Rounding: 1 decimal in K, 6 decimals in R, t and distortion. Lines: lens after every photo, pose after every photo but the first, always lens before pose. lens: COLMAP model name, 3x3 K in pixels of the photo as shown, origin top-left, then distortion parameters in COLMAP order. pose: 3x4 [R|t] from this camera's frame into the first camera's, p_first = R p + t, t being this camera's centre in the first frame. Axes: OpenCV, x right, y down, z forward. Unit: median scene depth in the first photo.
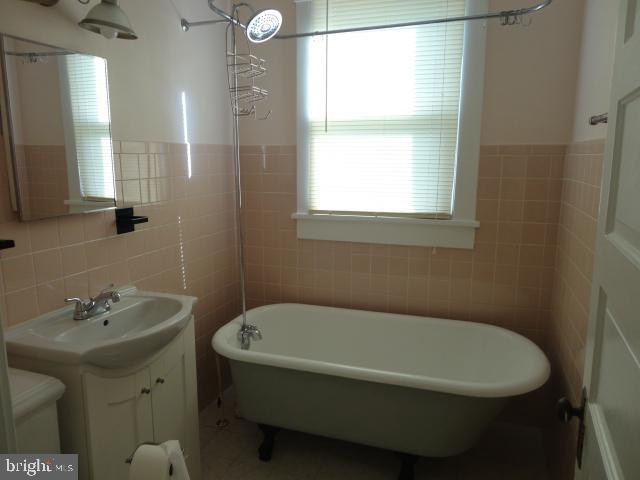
lens RADIAL K [[469.9, 0, 320.0], [0, 469.9, 240.0], [0, 0, 1]] dist [0.009582, 0.004706]
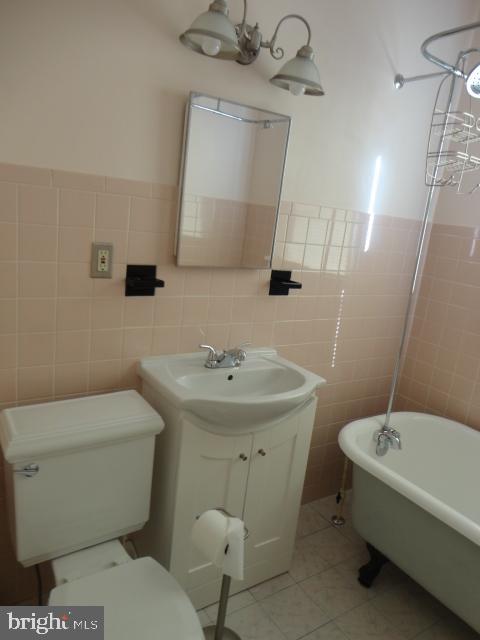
lens RADIAL K [[470.8, 0, 240.0], [0, 470.8, 320.0], [0, 0, 1]] dist [-0.008010, 0.010285]
pose [[0.791753, 0.223812, -0.568361, 0.092810], [-0.218737, 0.972637, 0.078300, -0.024460], [0.570334, 0.062327, 0.819045, 0.146689]]
